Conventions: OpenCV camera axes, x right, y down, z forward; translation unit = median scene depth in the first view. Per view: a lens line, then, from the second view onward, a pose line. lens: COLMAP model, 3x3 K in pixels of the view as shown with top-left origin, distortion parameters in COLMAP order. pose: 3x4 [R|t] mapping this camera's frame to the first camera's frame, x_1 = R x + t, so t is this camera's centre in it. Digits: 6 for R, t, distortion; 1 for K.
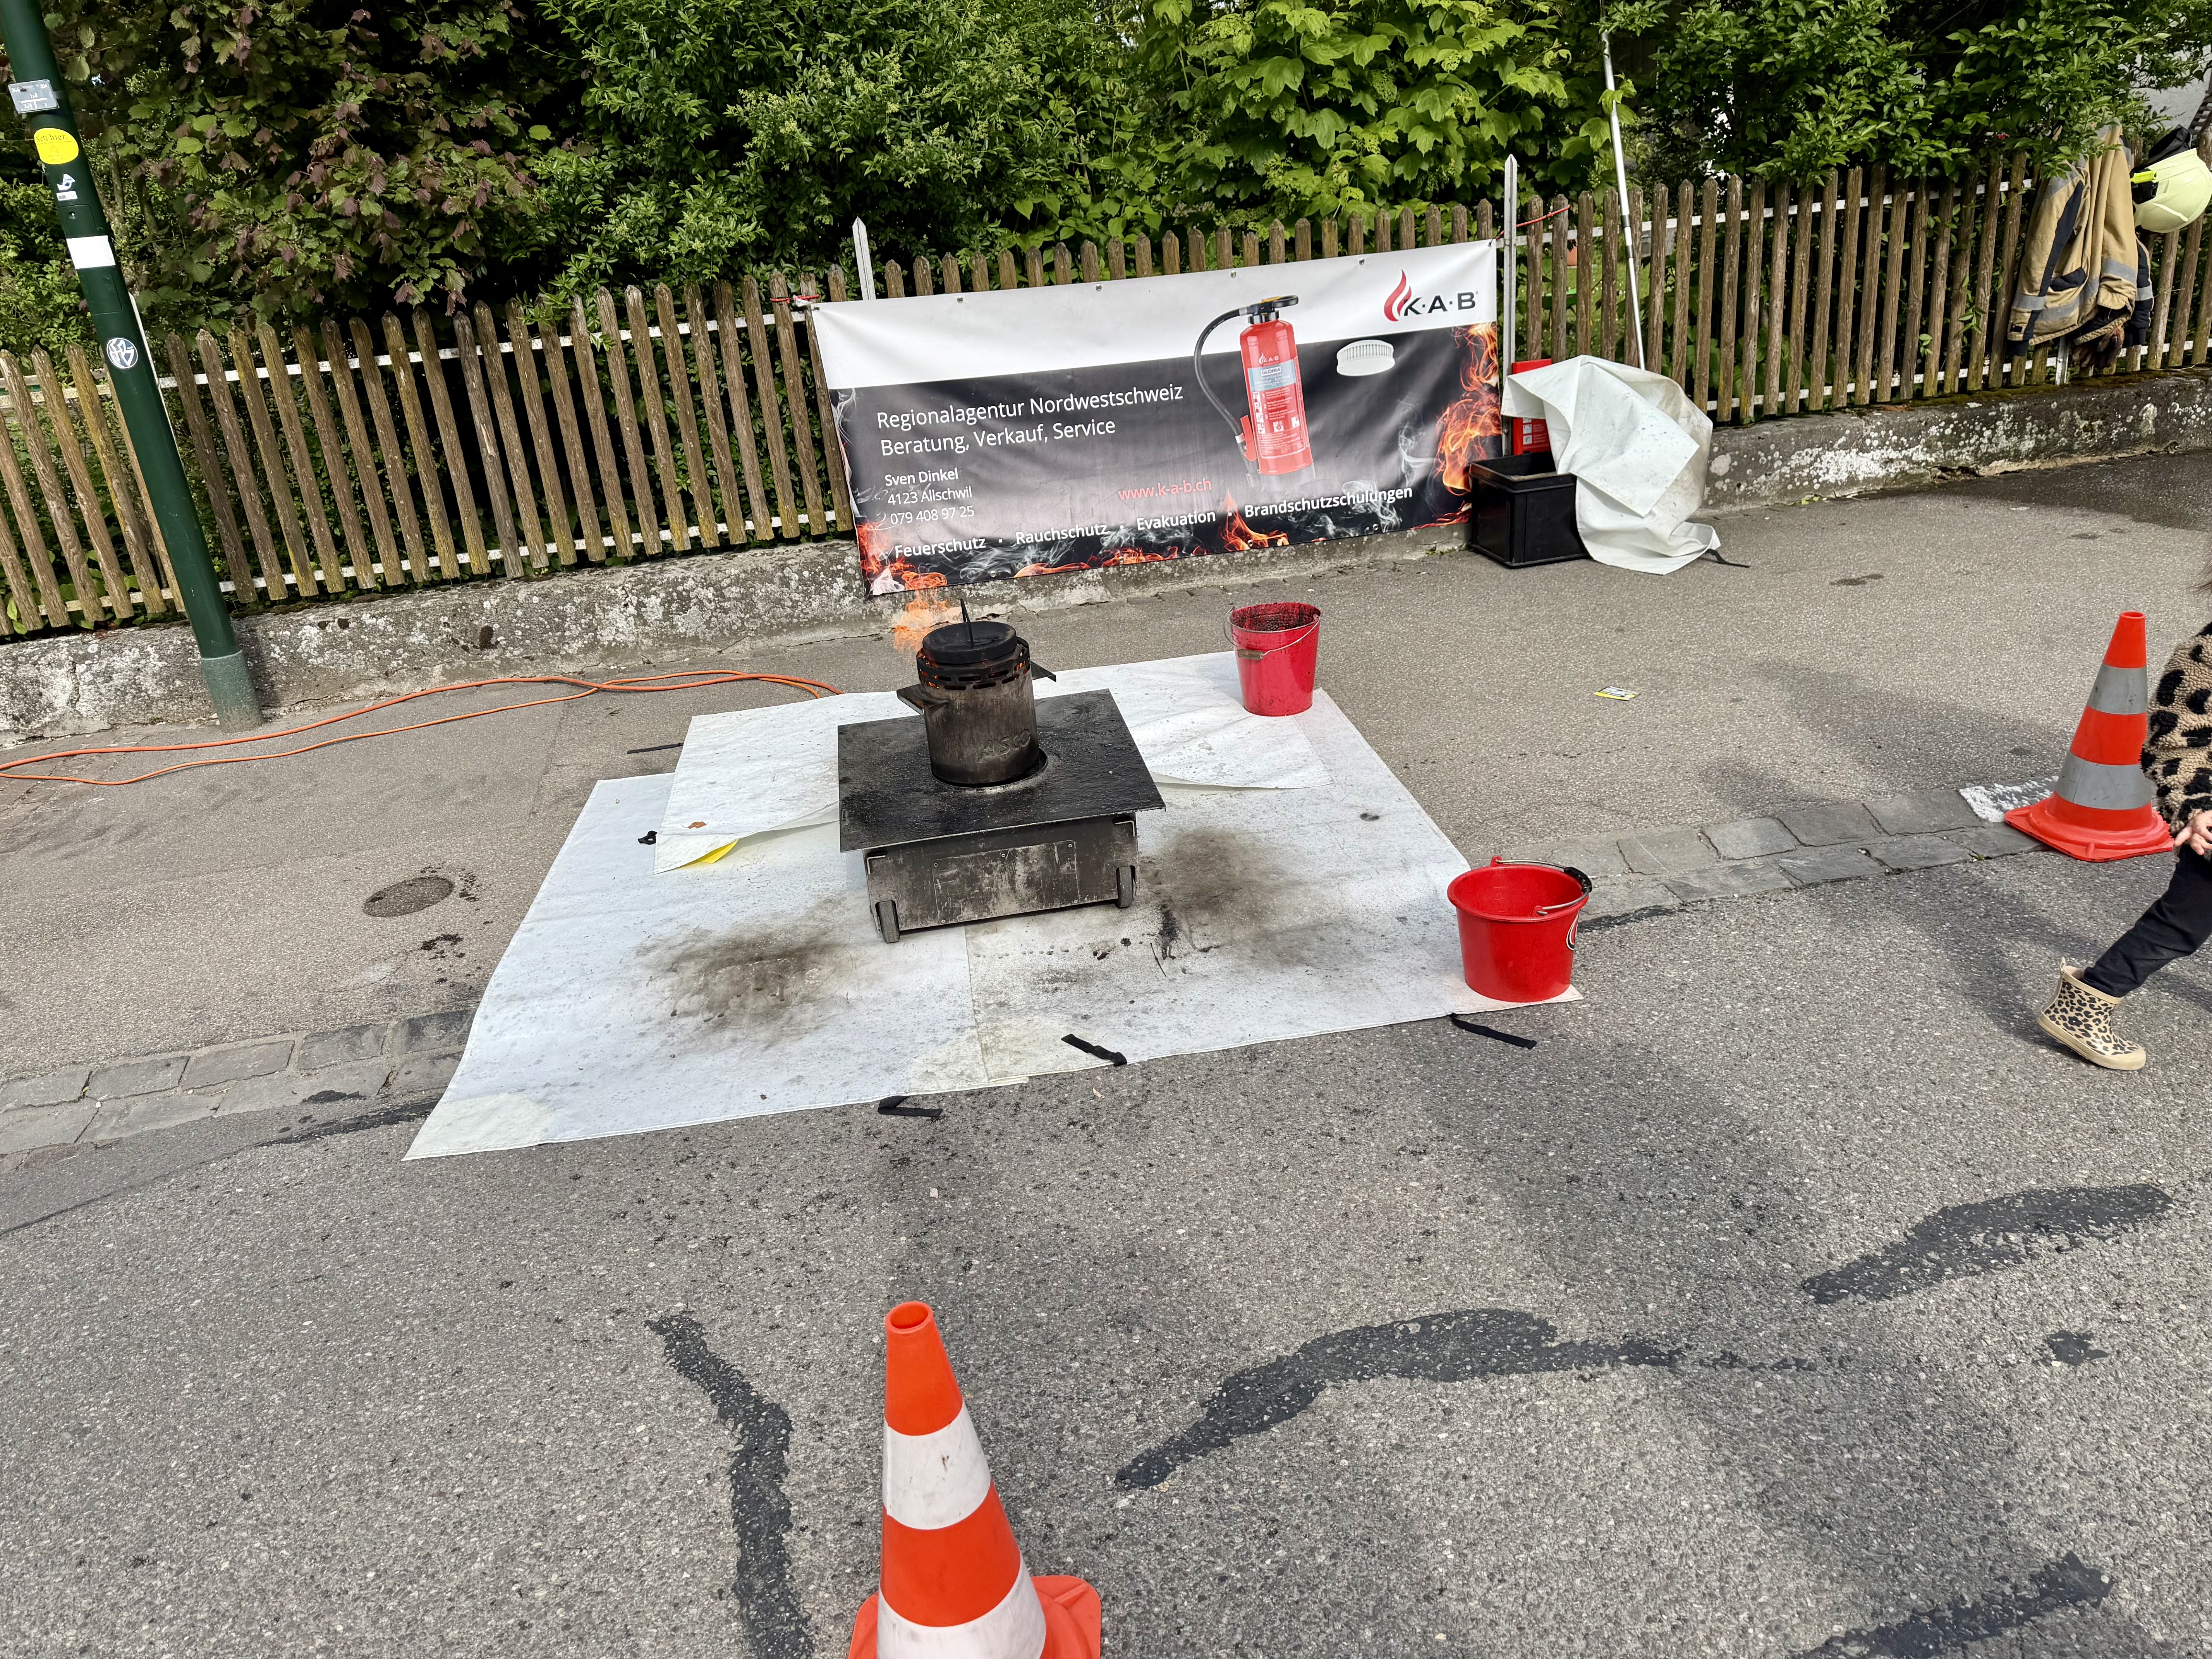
lens RADIAL K [[1495.1, 0, 1106.0], [0, 1495.1, 829.5], [0, 0, 1]] dist [0.032848, -0.051794]
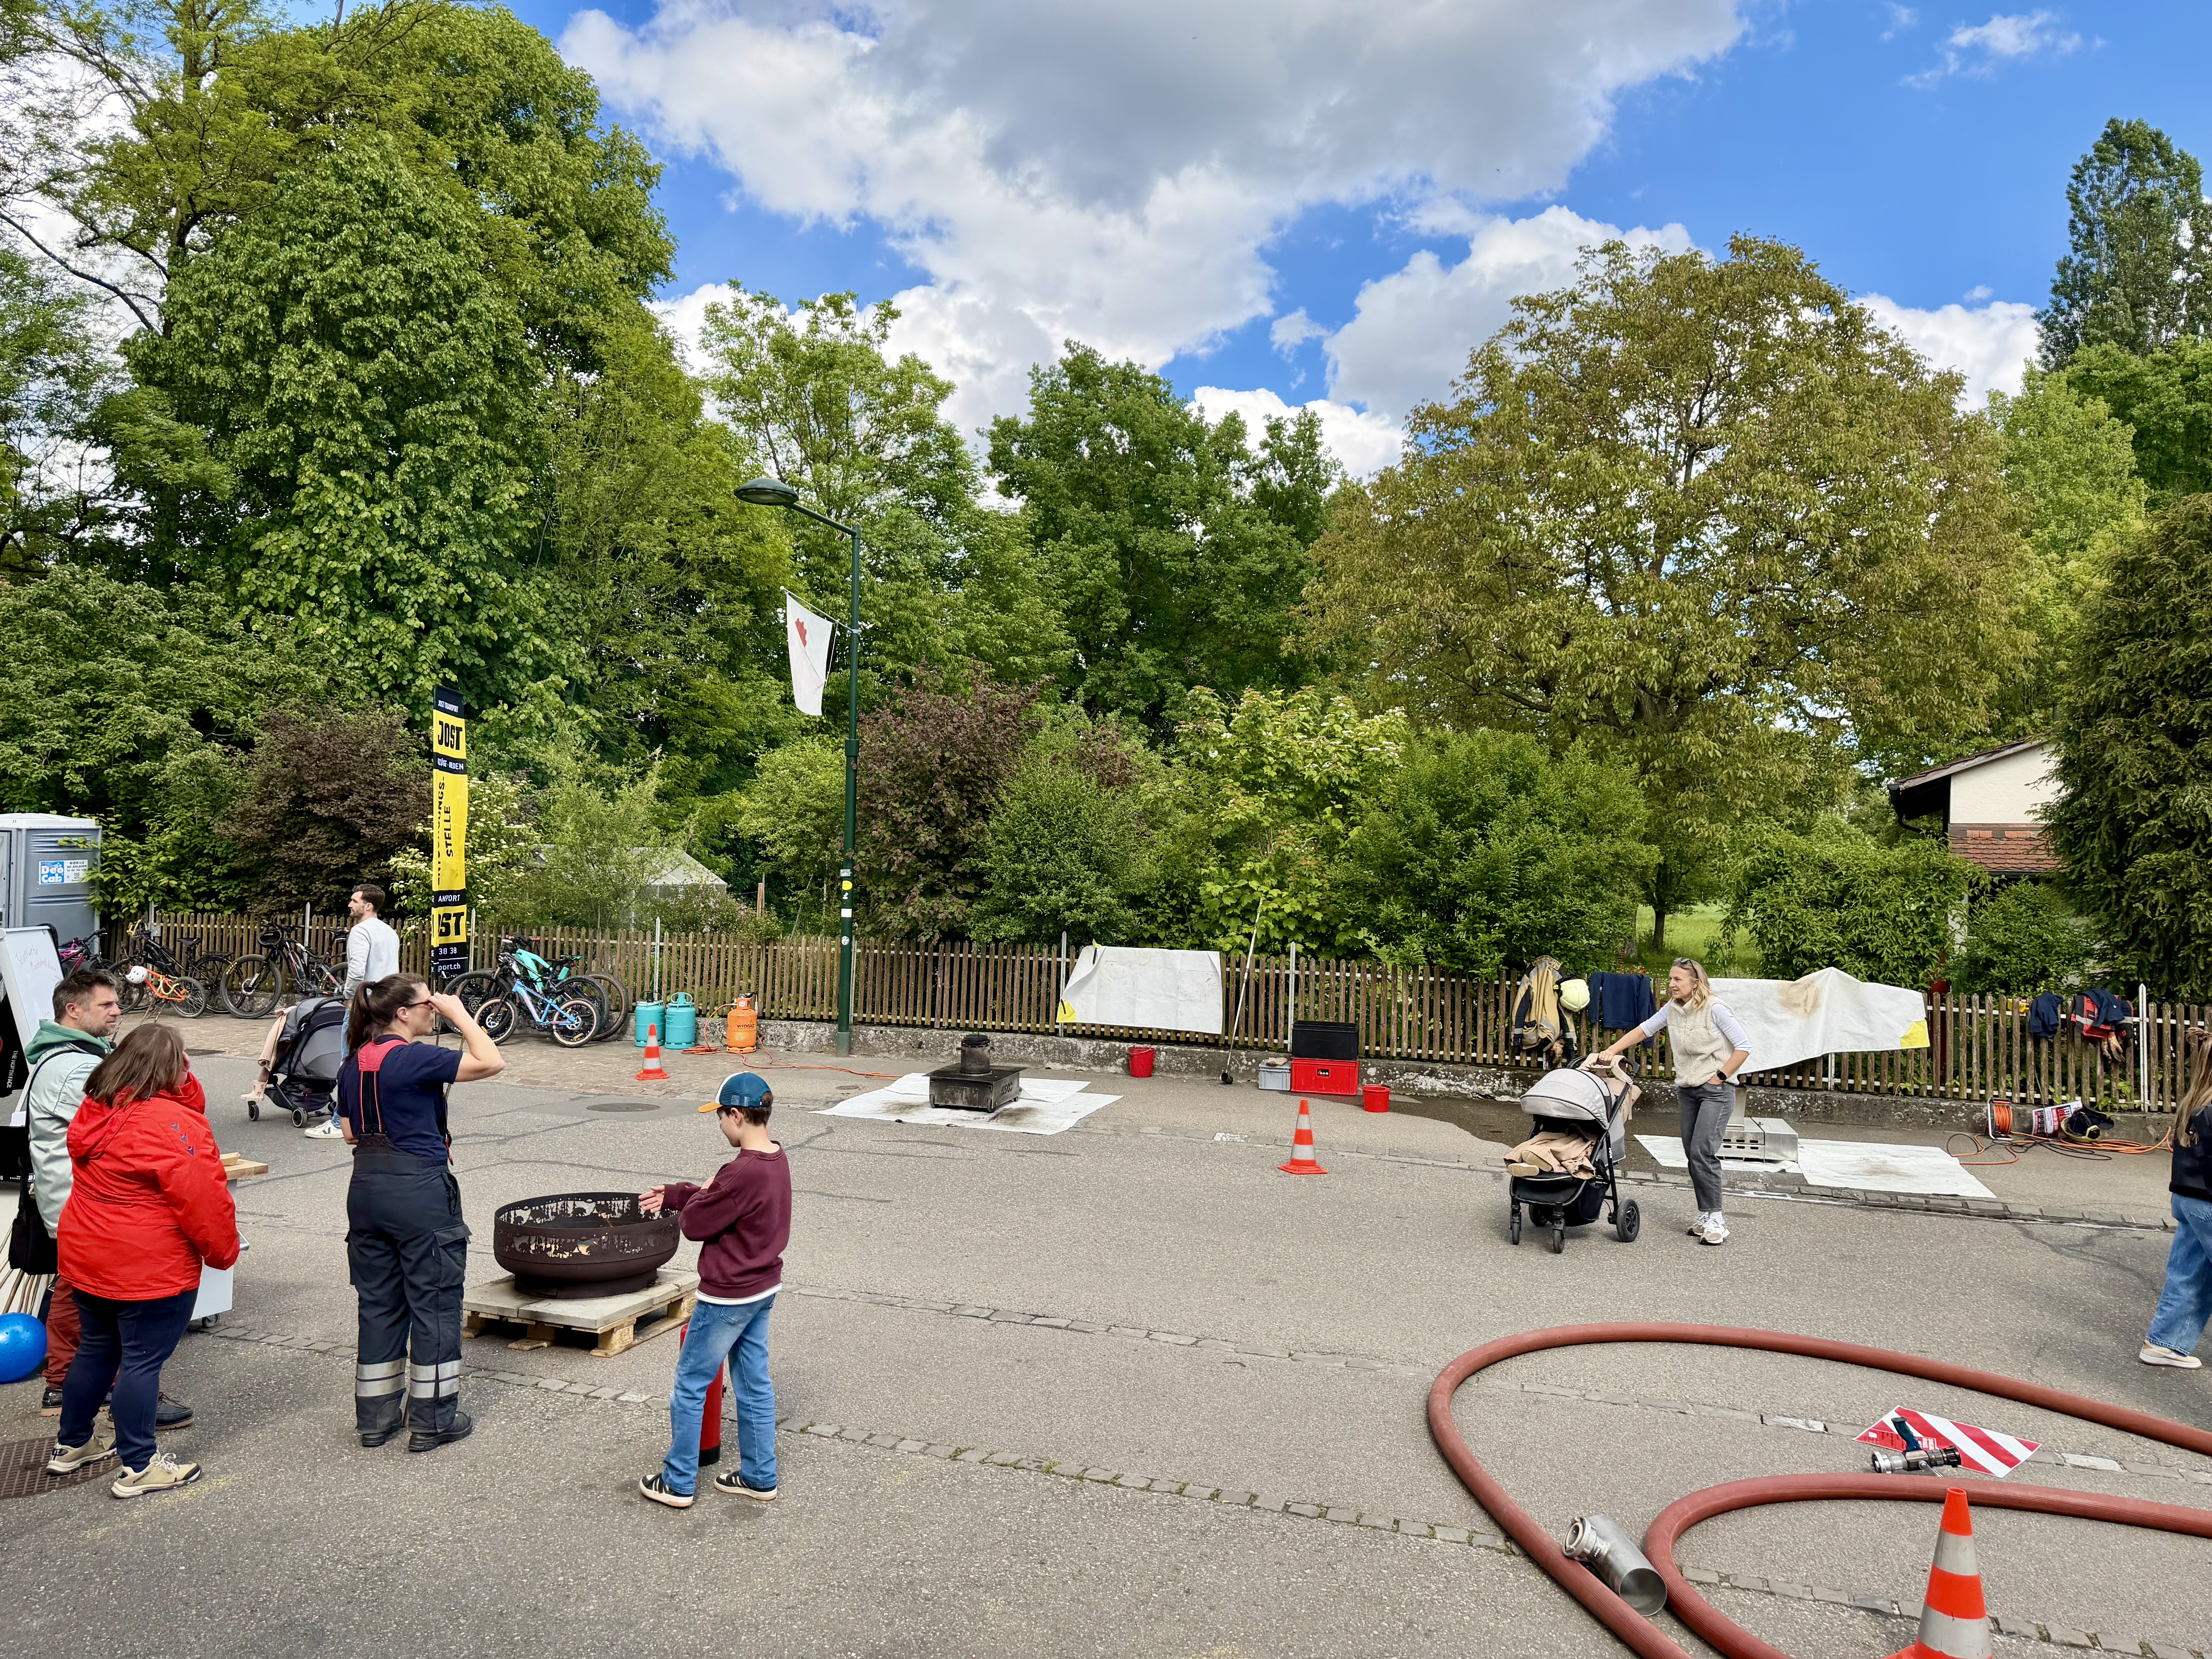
lens RADIAL K [[1495.1, 0, 1106.0], [0, 1495.1, 829.5], [0, 0, 1]] dist [0.032848, -0.051794]
pose [[0.882065, 0.106163, -0.459010, 1.211255], [-0.281591, 0.899902, -0.332991, 0.366478], [0.377713, 0.422973, 0.823667, -1.460997]]
